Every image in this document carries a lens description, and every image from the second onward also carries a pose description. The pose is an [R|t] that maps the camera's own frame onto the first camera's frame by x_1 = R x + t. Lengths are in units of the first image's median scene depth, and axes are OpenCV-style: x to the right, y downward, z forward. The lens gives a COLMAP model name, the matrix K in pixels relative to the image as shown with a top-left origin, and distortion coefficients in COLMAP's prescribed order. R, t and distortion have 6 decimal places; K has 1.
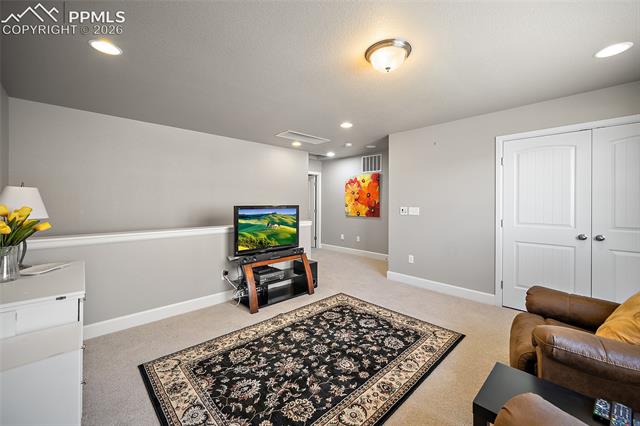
lens RADIAL K [[258.8, 0, 320.5], [0, 258.8, 203.3], [0, 0, 1]] dist [0.000664, -0.000123]
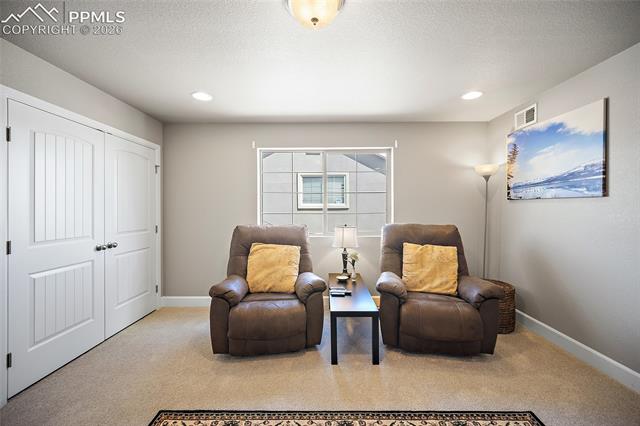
lens RADIAL K [[254.3, 0, 320.8], [0, 254.3, 204.9], [0, 0, 1]] dist [0.000018, -0.000089]
pose [[-0.719095, 0.009710, 0.694844, -0.199319], [0.008584, 0.999950, -0.005090, -0.008440], [-0.694859, 0.002305, -0.719142, 1.284071]]
